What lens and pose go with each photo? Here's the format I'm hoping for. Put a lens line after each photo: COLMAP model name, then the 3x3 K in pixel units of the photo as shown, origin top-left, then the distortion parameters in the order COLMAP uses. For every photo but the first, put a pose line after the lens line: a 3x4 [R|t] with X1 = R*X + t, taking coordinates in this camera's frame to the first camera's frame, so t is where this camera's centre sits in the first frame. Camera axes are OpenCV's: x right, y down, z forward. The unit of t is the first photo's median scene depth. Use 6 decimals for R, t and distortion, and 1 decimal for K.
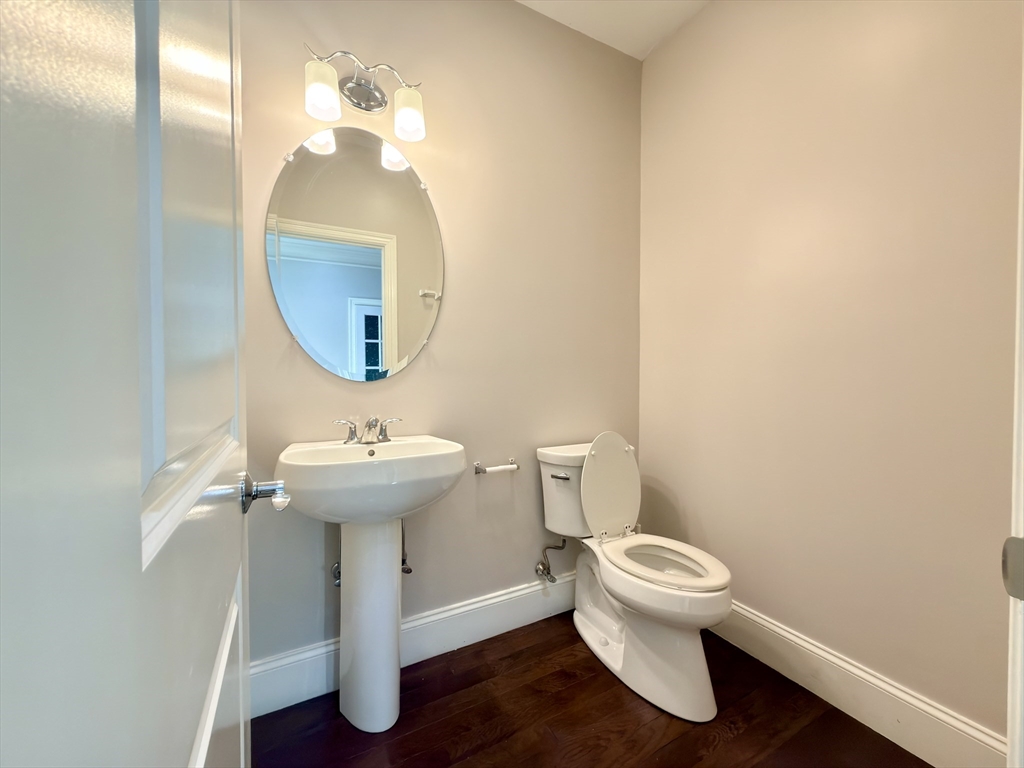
lens RADIAL K [[410.5, 0, 515.3], [0, 410.5, 379.5], [0, 0, 1]] dist [0.004436, -0.000704]
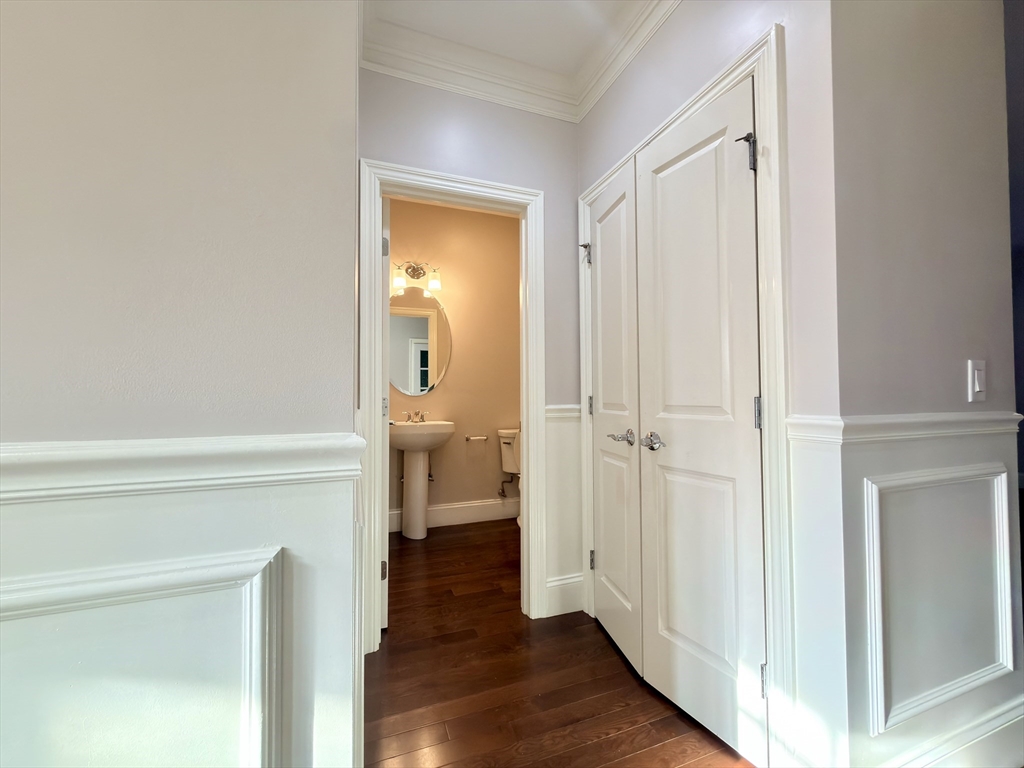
lens RADIAL K [[410.5, 0, 508.3], [0, 410.5, 384.8], [0, 0, 1]] dist [0.004436, -0.000704]
pose [[0.988868, 0.002901, -0.148769, 0.440763], [-0.006839, 0.999639, -0.025966, 0.000235], [0.148640, 0.026694, 0.988531, -1.067762]]
